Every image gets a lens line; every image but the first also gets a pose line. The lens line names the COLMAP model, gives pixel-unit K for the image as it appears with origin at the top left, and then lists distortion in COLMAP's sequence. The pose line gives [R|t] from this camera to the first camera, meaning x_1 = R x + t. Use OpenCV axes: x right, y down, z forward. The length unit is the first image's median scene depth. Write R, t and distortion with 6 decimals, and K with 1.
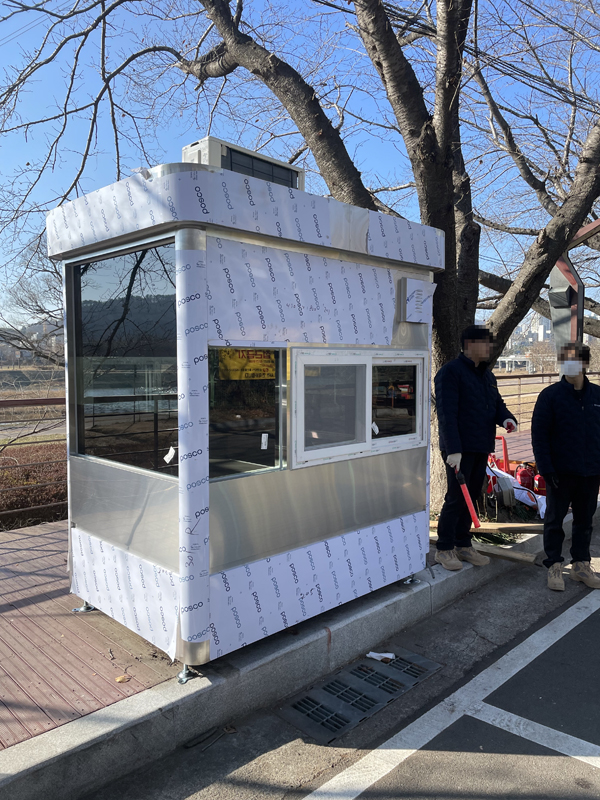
lens RADIAL K [[604.3, 0, 295.4], [0, 604.3, 397.5], [0, 0, 1]] dist [0.081918, -0.006660]
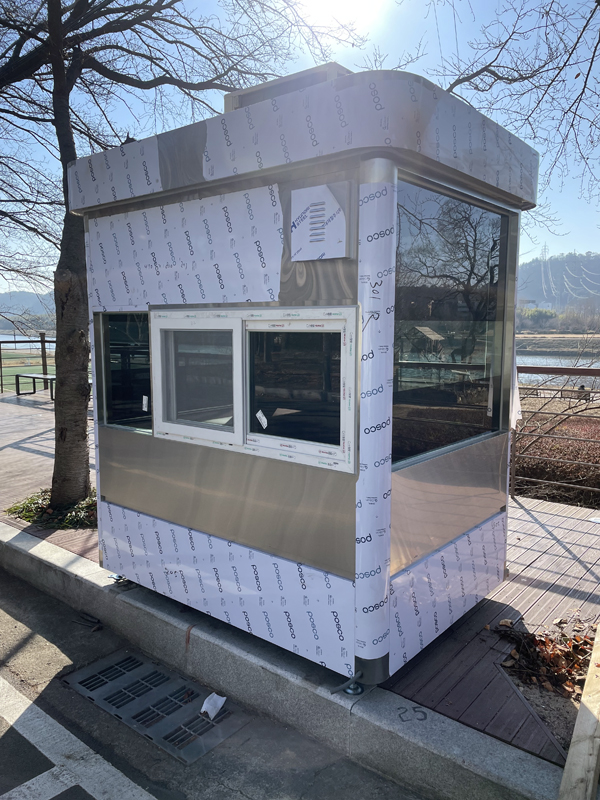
lens RADIAL K [[604.3, 0, 295.6], [0, 604.3, 403.0], [0, 0, 1]] dist [0.081918, -0.006660]
pose [[0.107347, 0.123301, -0.986546, 0.928574], [-0.062502, 0.991154, 0.117076, -0.060408], [0.992255, 0.049093, 0.114104, 1.056889]]
